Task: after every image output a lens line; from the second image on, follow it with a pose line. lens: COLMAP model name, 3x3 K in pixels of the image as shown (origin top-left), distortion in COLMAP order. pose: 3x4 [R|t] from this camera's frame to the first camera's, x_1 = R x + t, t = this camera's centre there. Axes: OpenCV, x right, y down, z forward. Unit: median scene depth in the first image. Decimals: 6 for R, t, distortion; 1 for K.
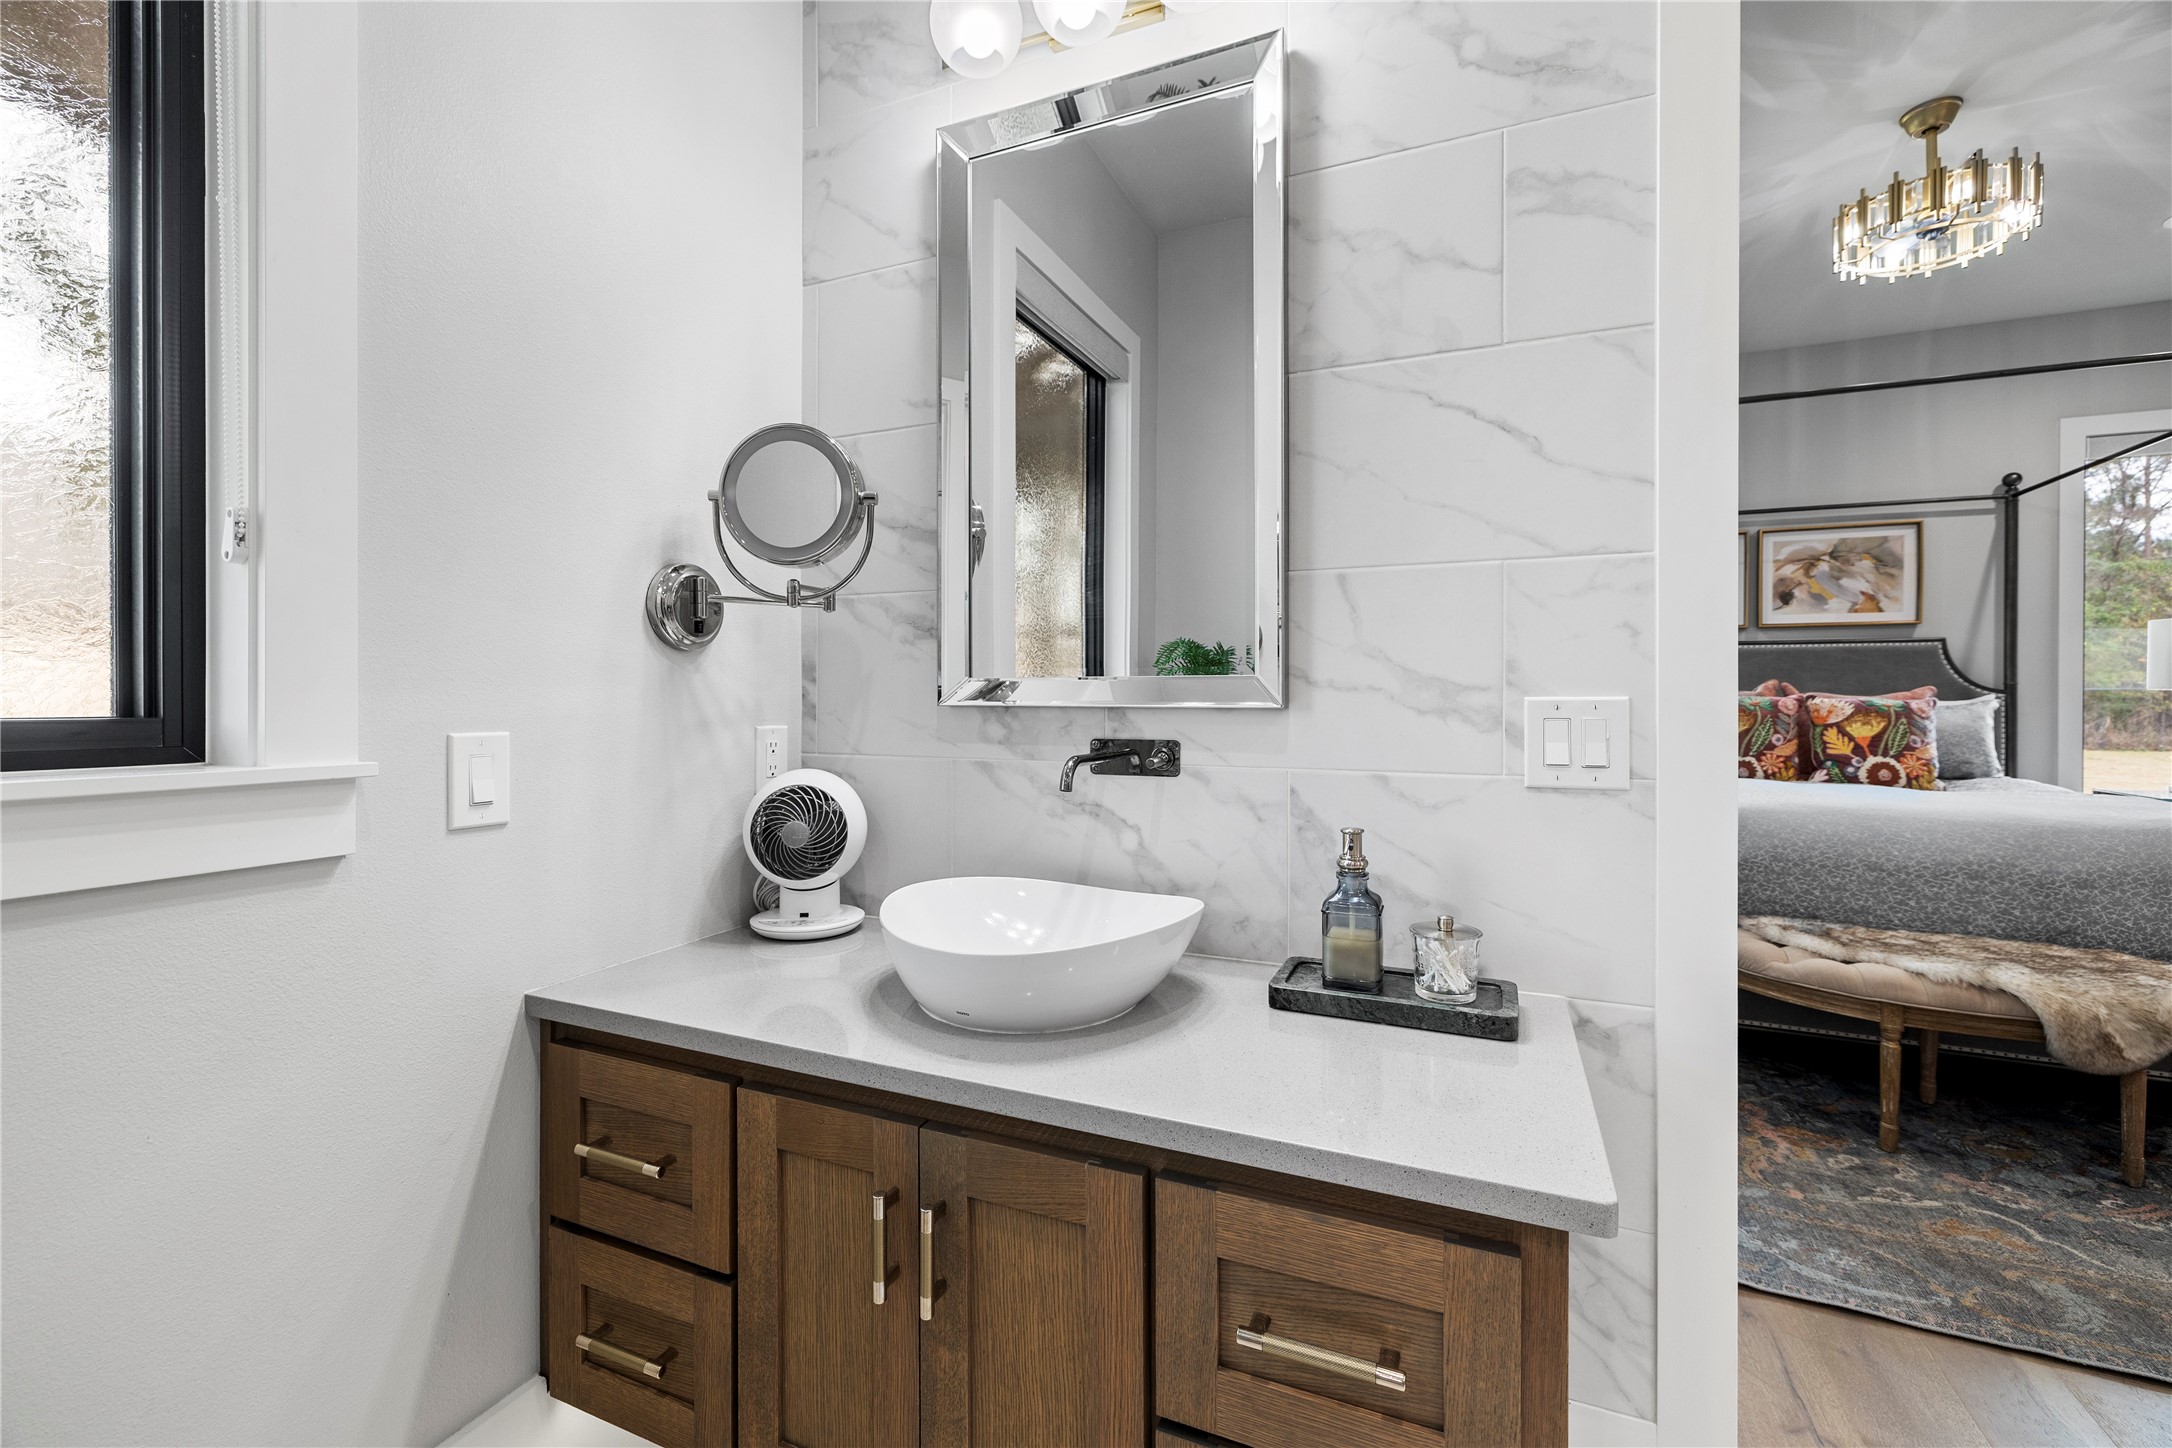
lens RADIAL K [[919.8, 0, 1081.8], [0, 919.8, 707.6], [0, 0, 1]] dist [0.002022, 0.001227]
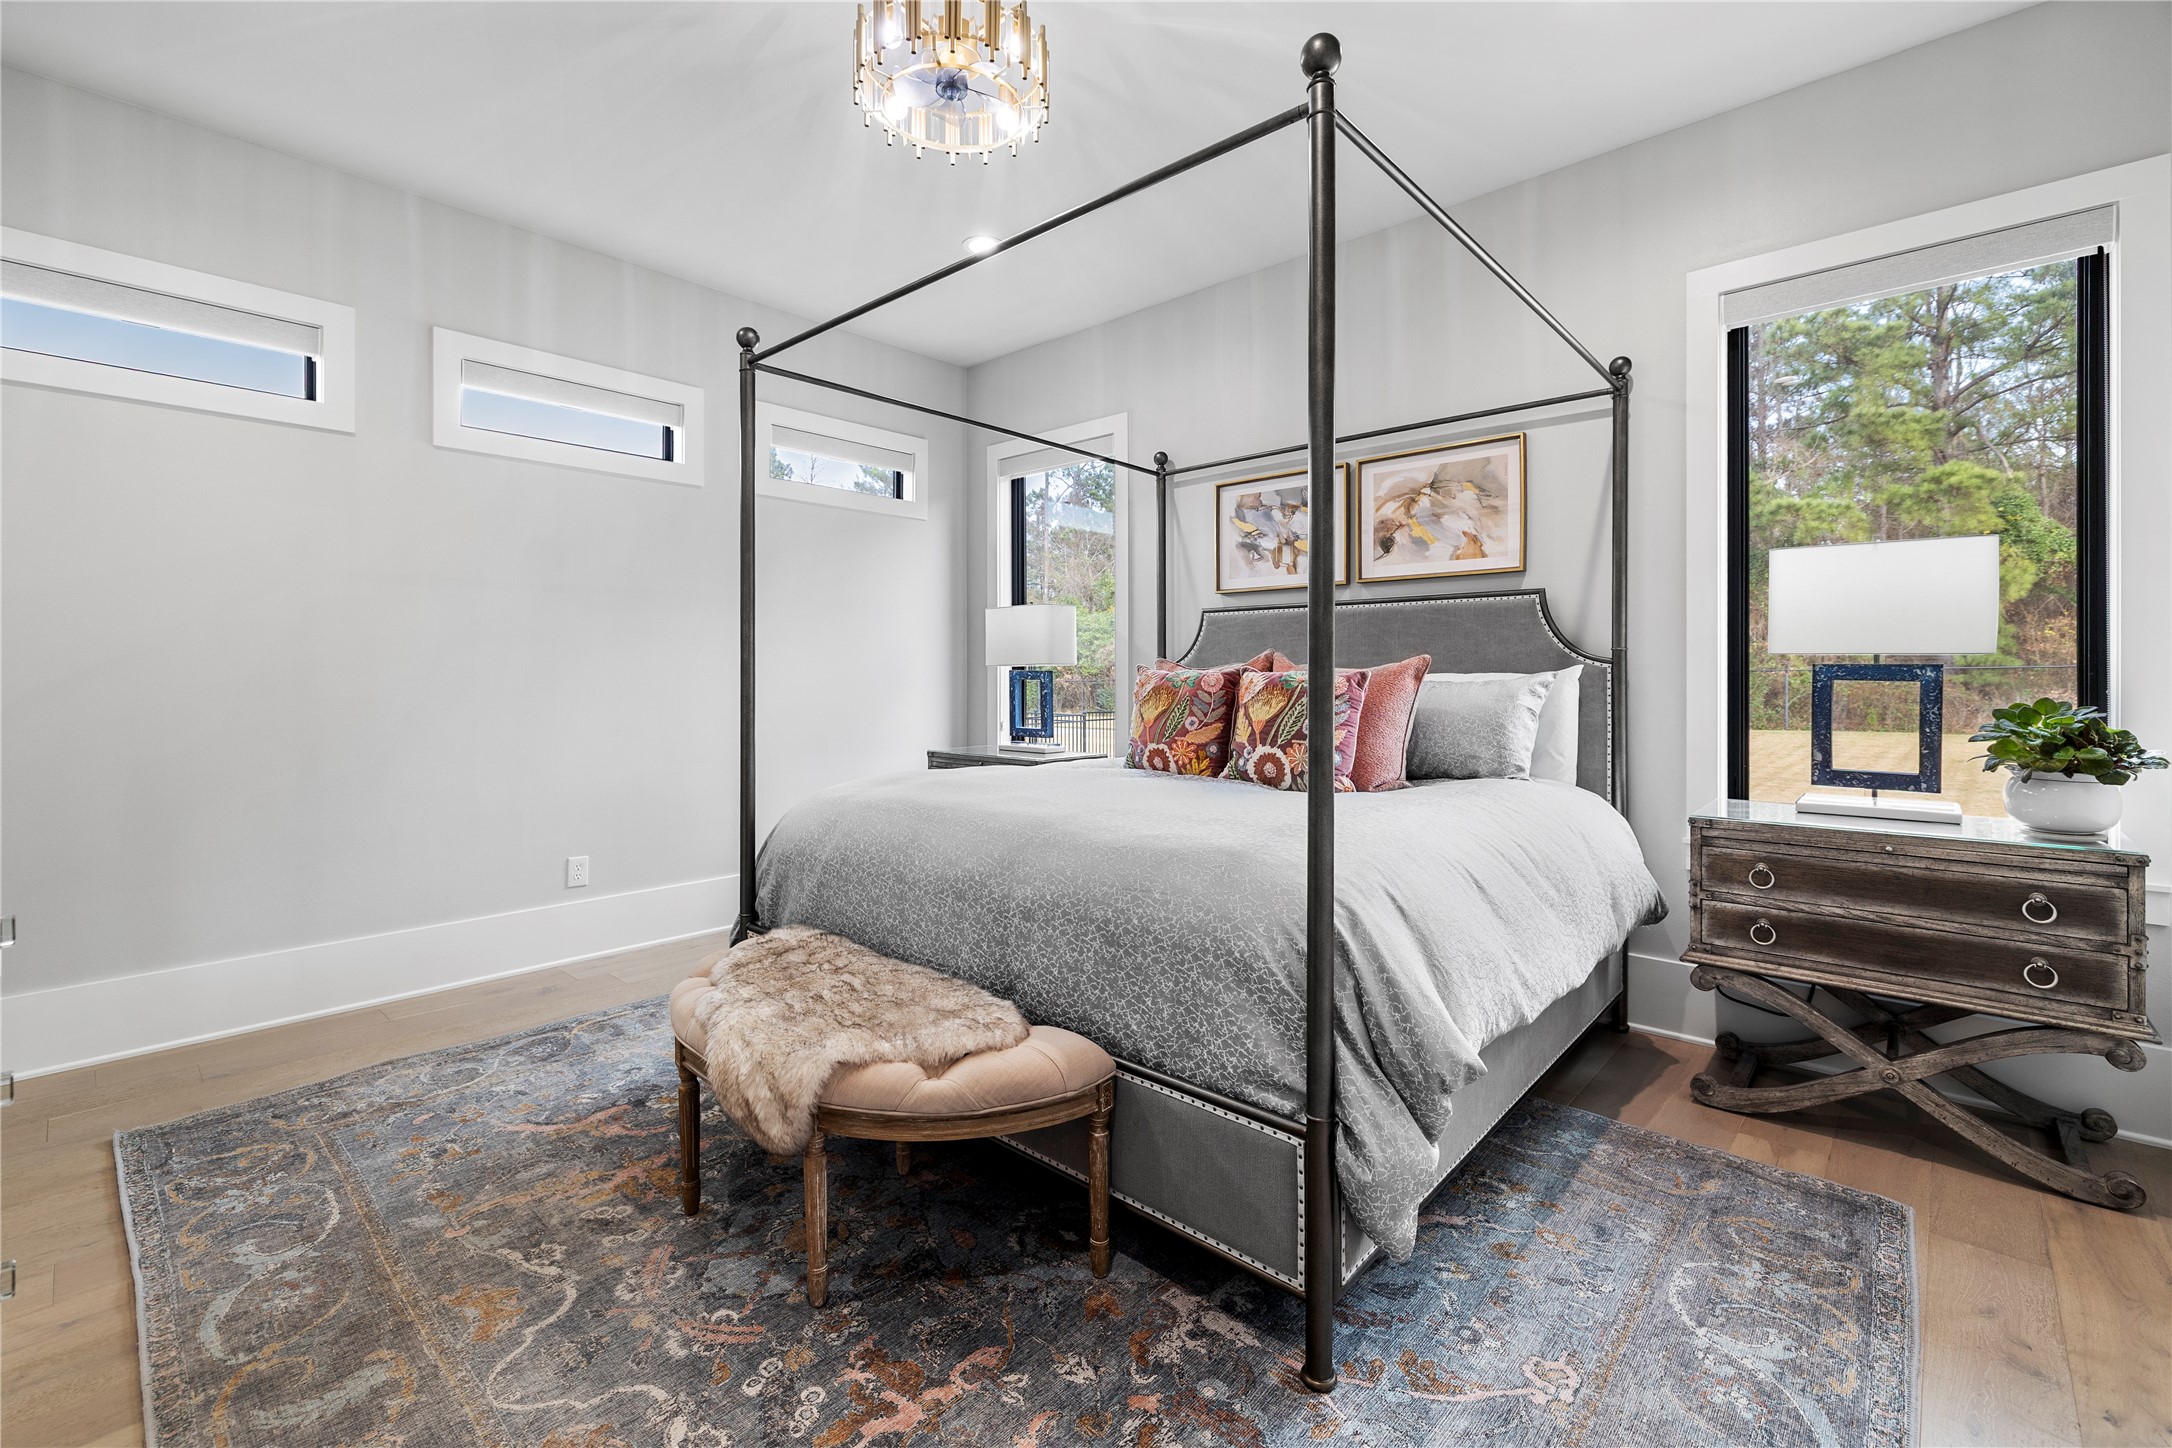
lens RADIAL K [[919.8, 0, 1064.1], [0, 919.8, 686.9], [0, 0, 1]] dist [0.002022, 0.001227]
pose [[0.945195, -0.004015, -0.326481, 0.840251], [0.003993, 0.999992, -0.000738, 0.002494], [0.326481, -0.000606, 0.945203, 0.182254]]
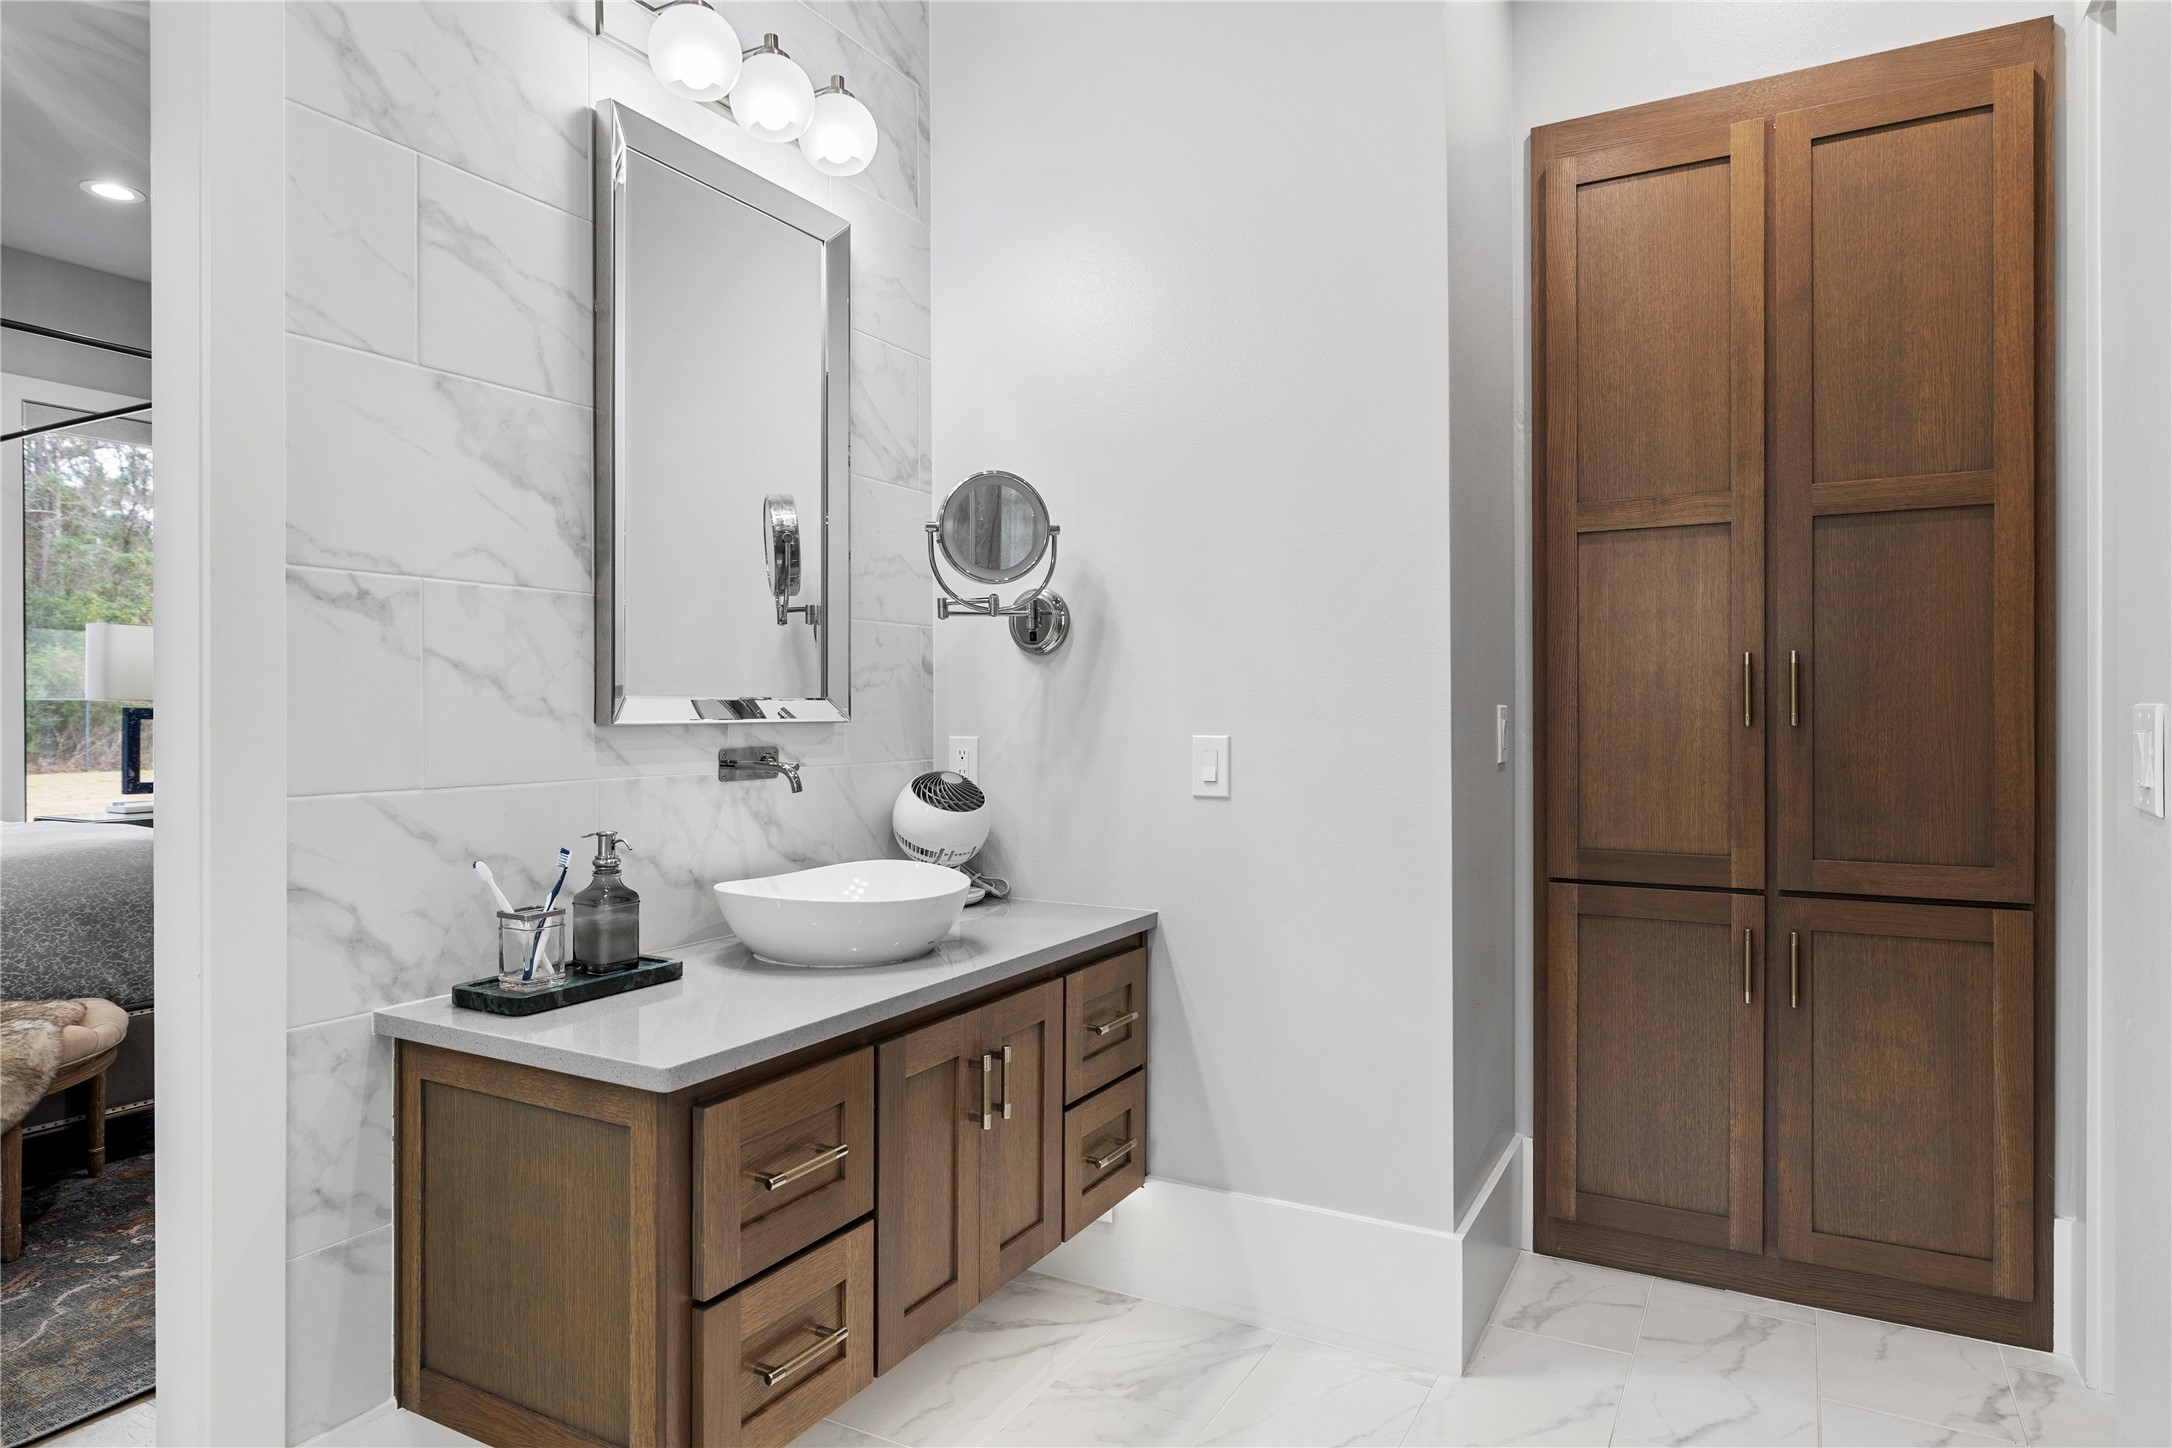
lens RADIAL K [[1283.7, 0, 1089.5], [0, 1283.7, 721.0], [0, 0, 1]] dist [-0.001656, -0.000649]
pose [[0.087522, -0.006243, 0.996143, 0.003679], [0.007120, 0.999959, 0.005641, 0.000516], [-0.996137, 0.006599, 0.087563, -0.074323]]
